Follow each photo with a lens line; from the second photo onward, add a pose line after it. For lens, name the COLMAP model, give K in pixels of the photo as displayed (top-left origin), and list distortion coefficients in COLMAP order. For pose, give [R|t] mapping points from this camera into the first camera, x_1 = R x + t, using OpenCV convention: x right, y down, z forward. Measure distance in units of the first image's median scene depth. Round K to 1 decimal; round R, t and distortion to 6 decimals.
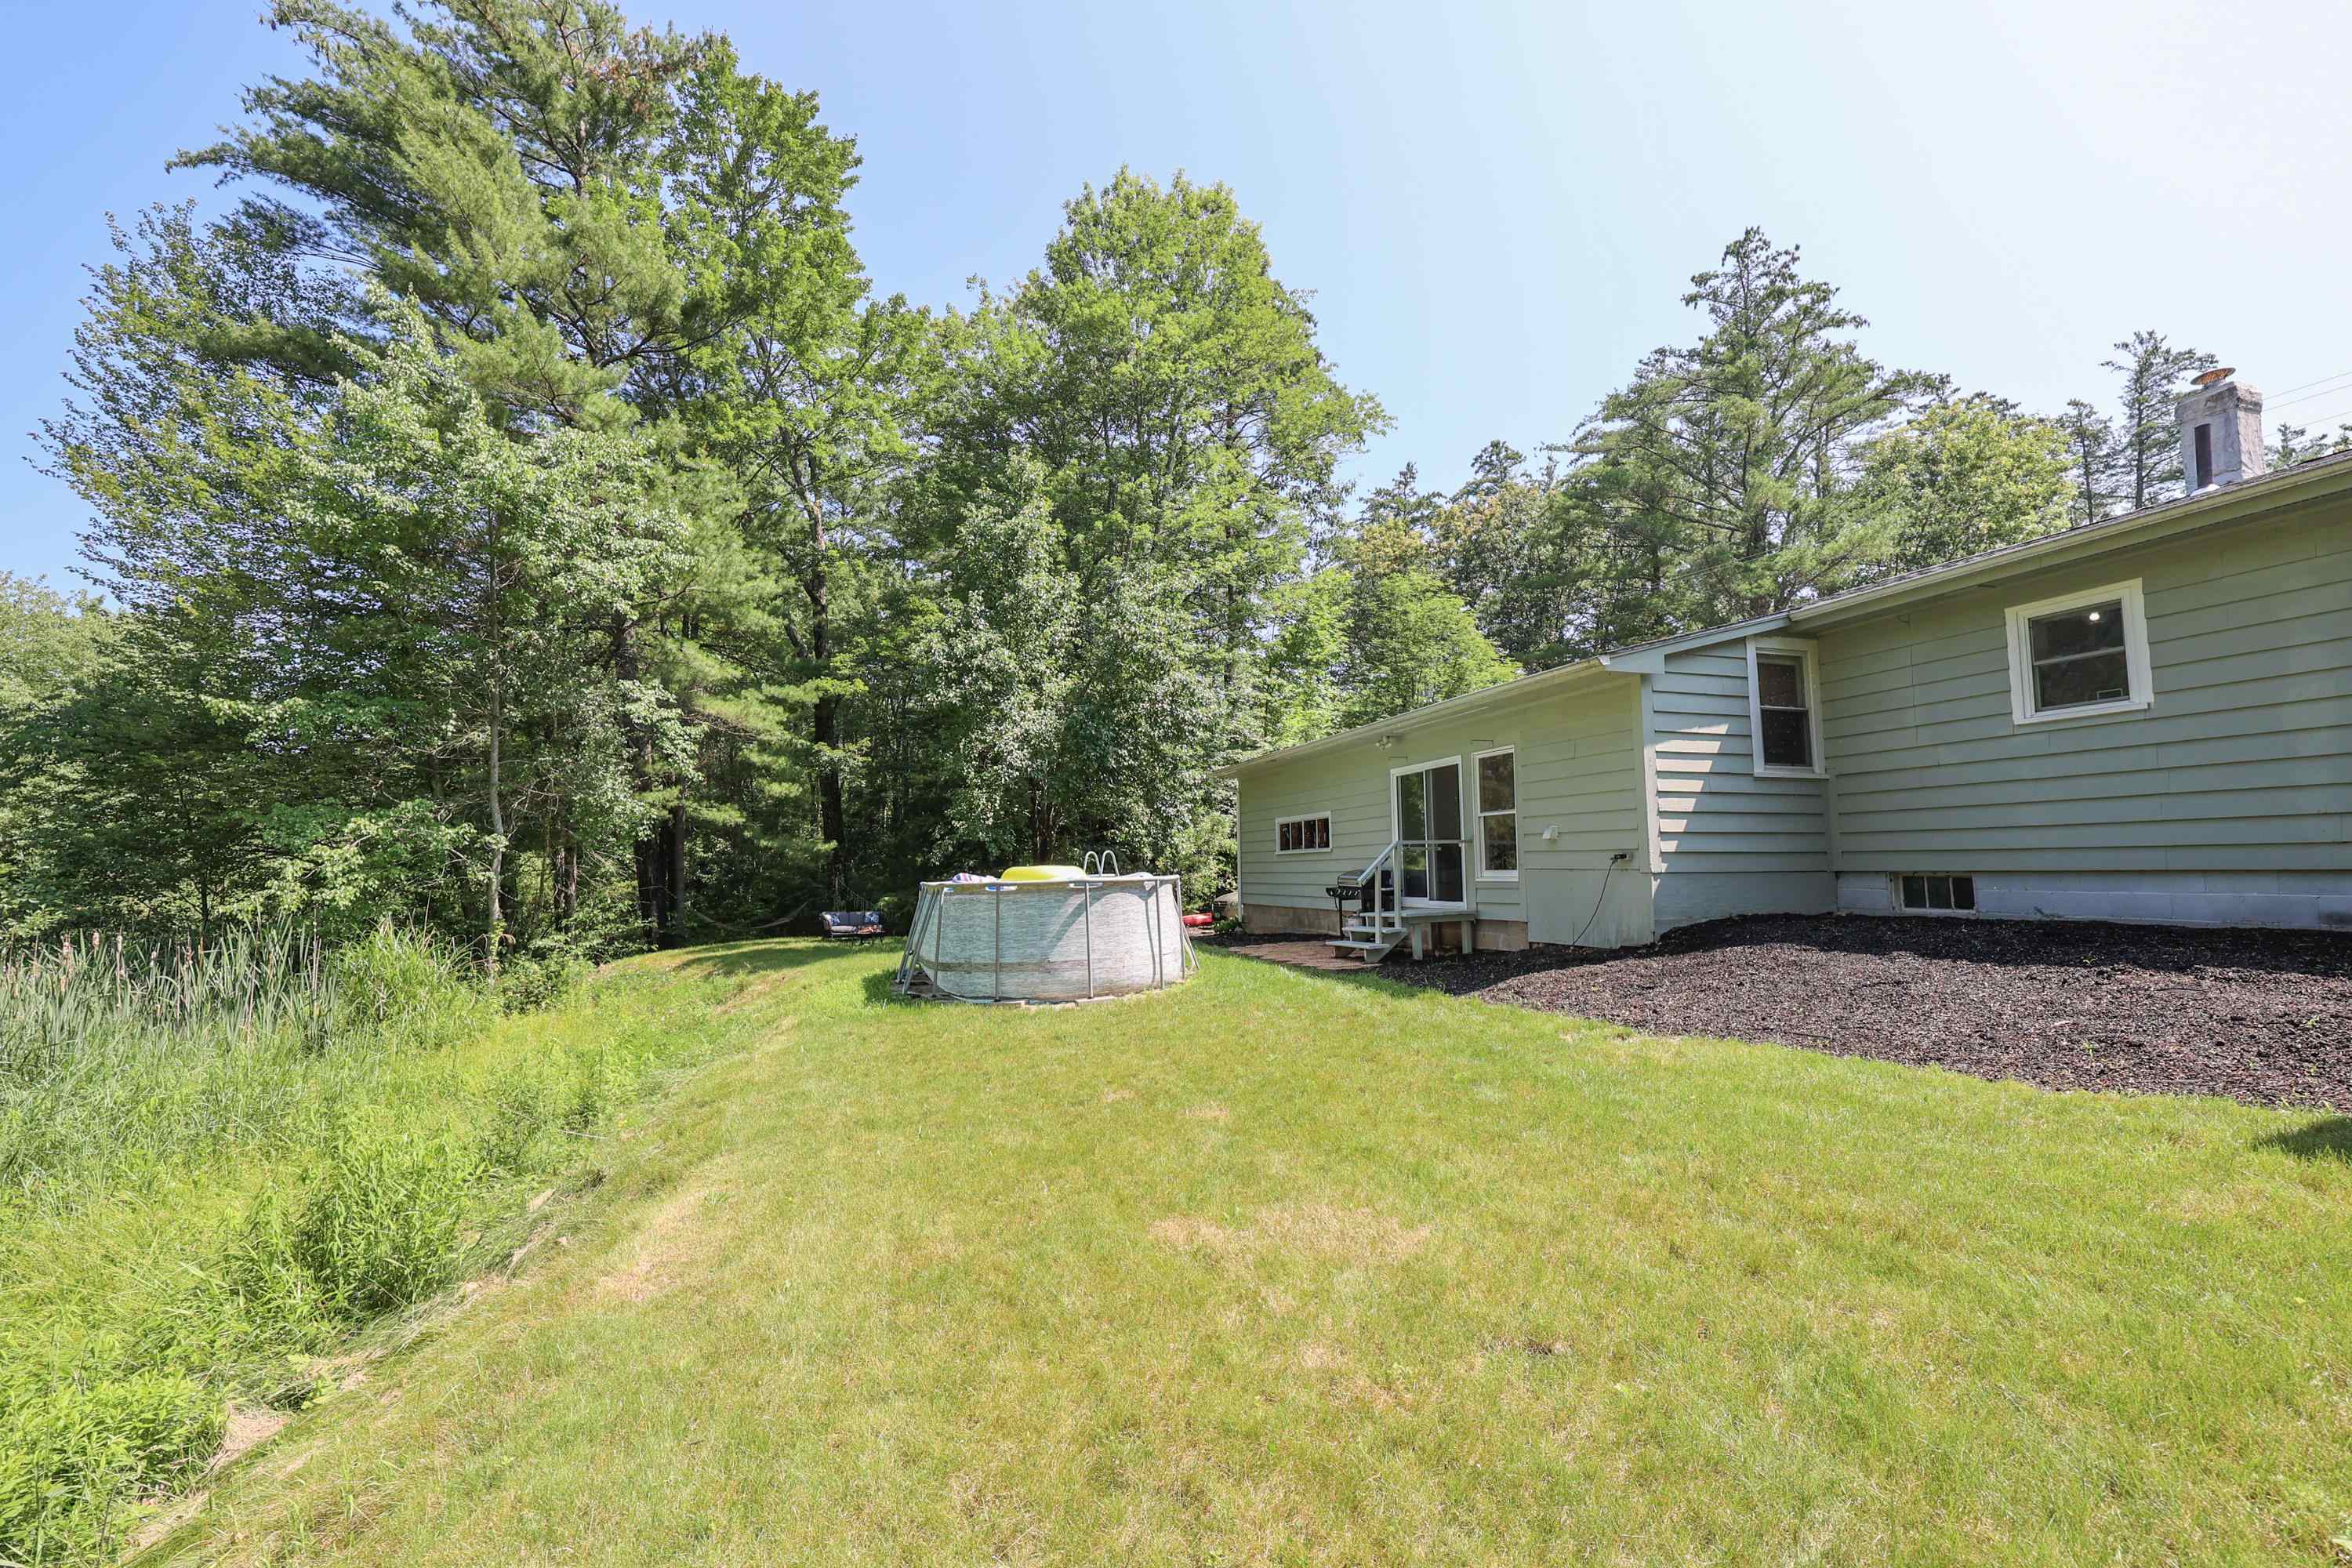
lens RADIAL K [[971.7, 0, 1166.6], [0, 971.7, 788.0], [0, 0, 1]] dist [-0.002509, 0.000990]
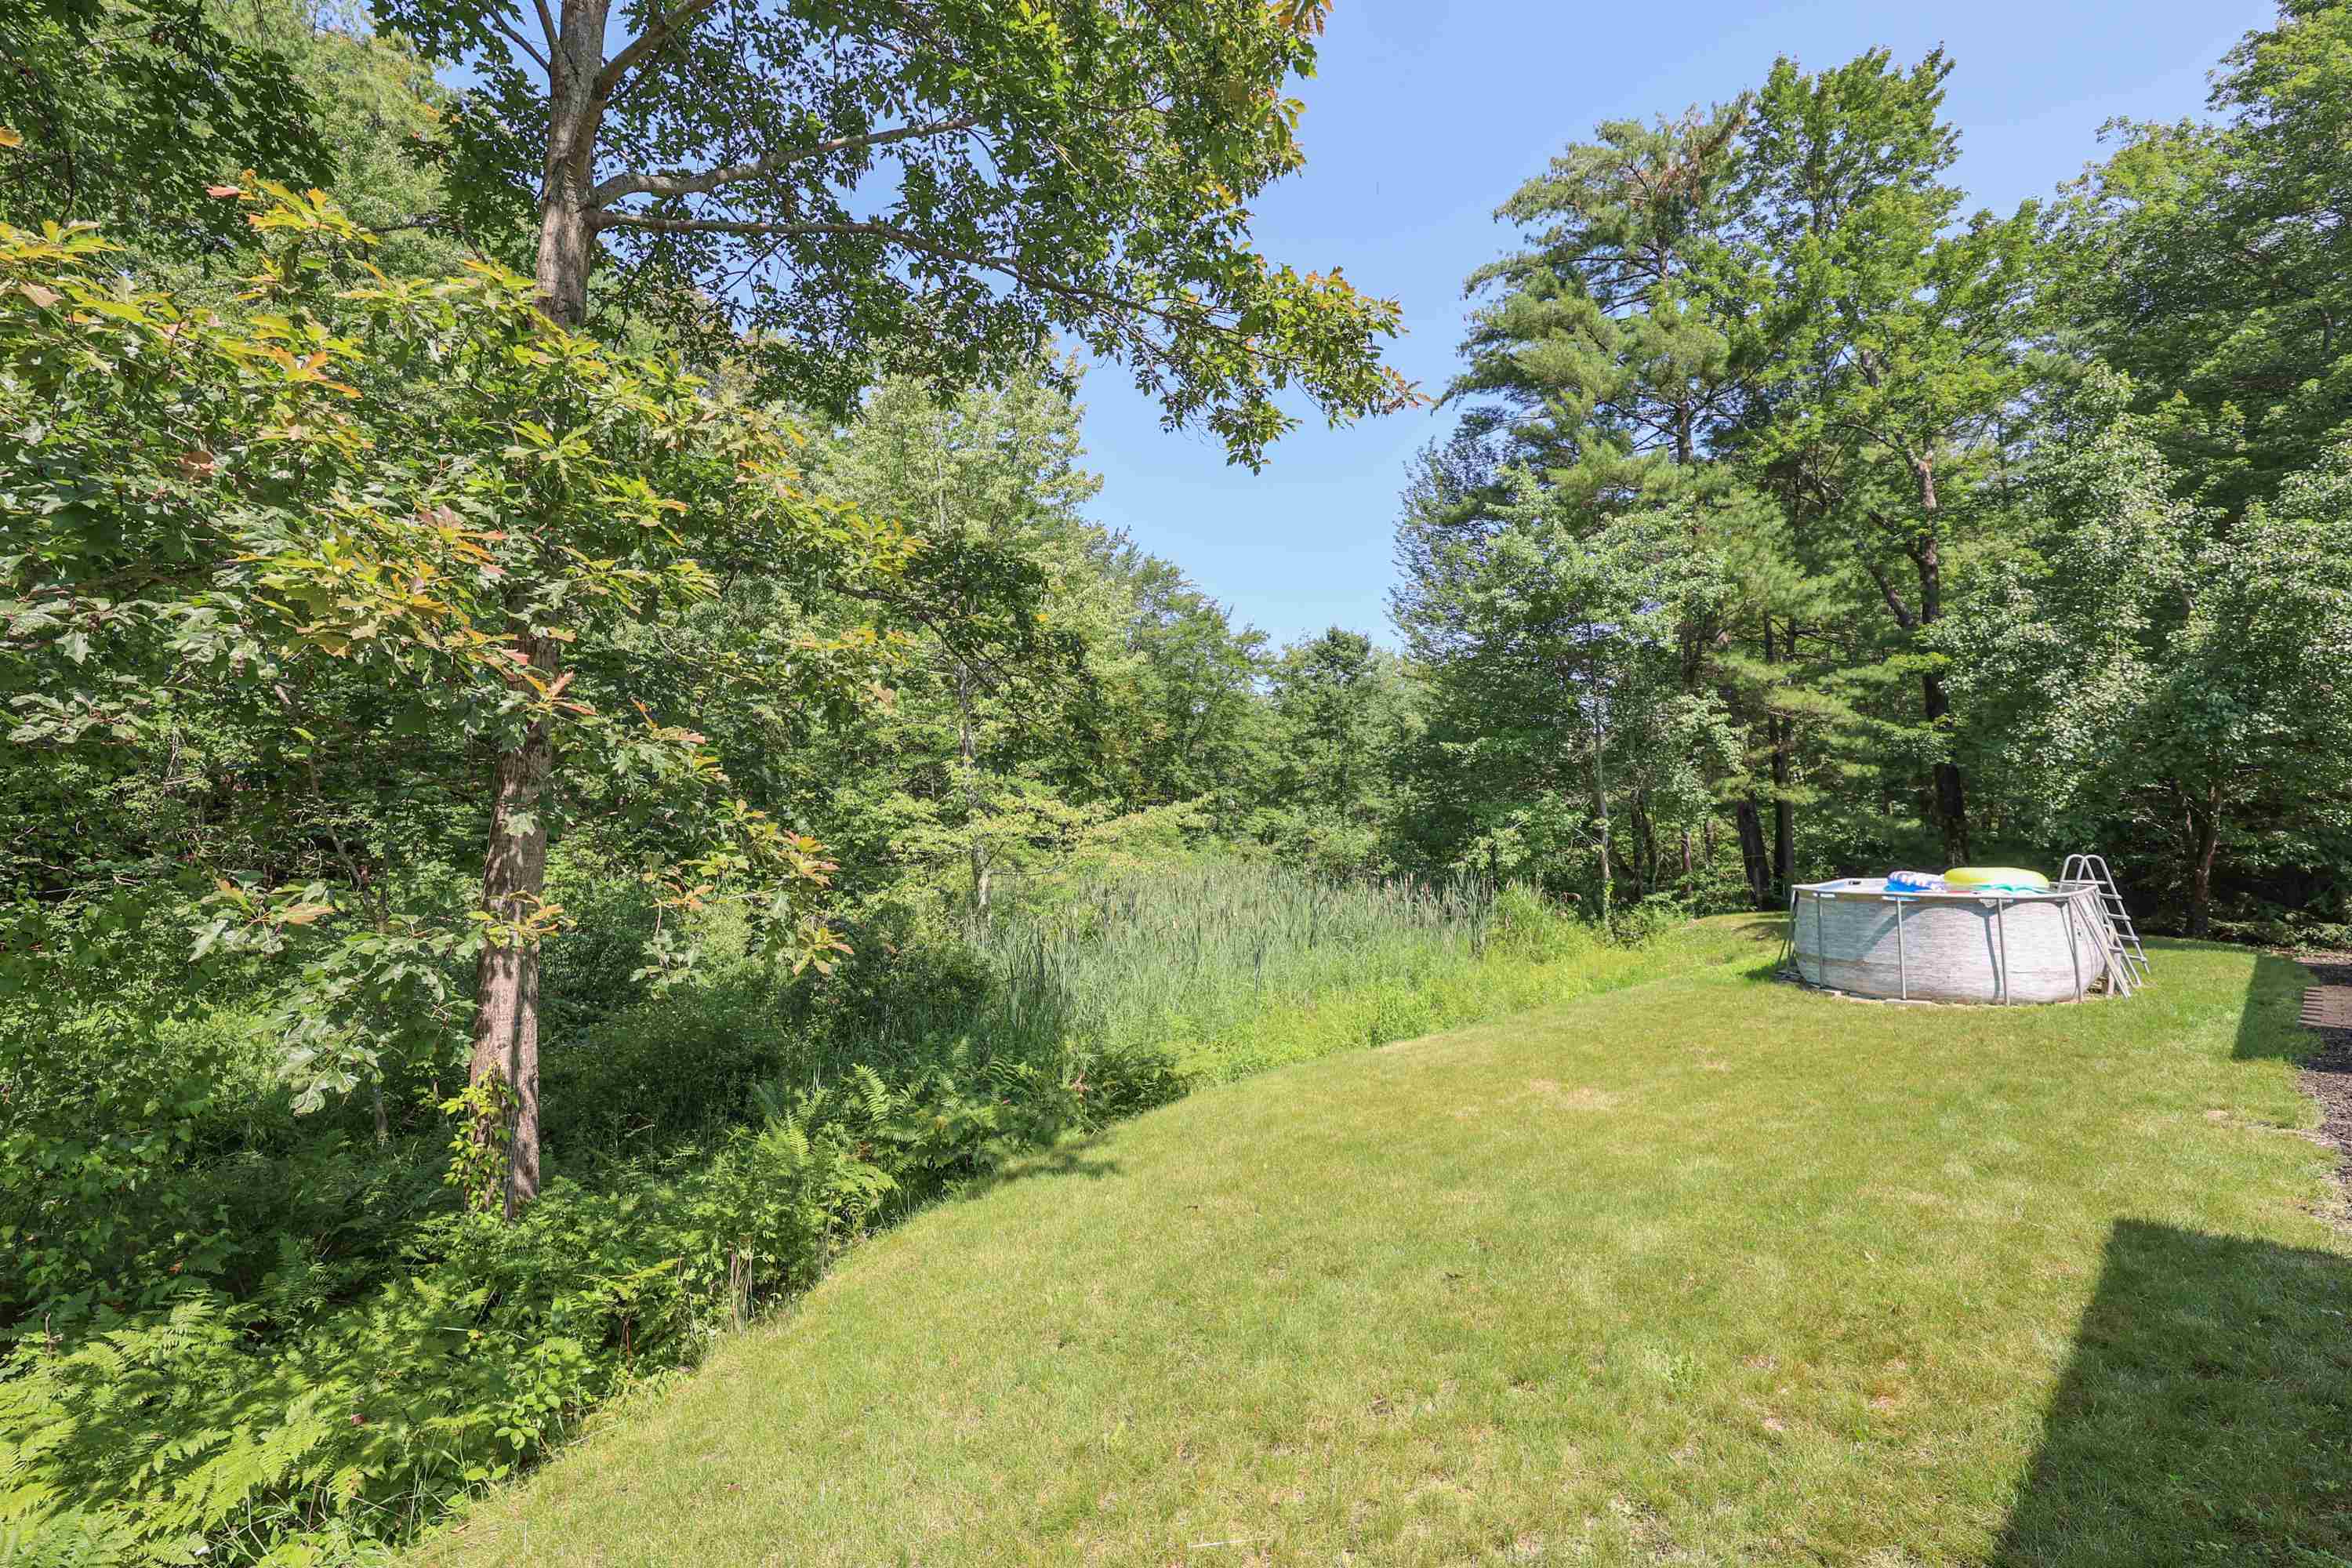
lens RADIAL K [[971.7, 0, 1183.3], [0, 971.7, 796.2], [0, 0, 1]] dist [-0.002509, 0.000990]
pose [[0.398370, -0.008797, -0.917182, 0.329665], [0.072103, 0.997160, 0.021754, -0.054305], [0.914386, -0.074798, 0.397873, -0.099023]]
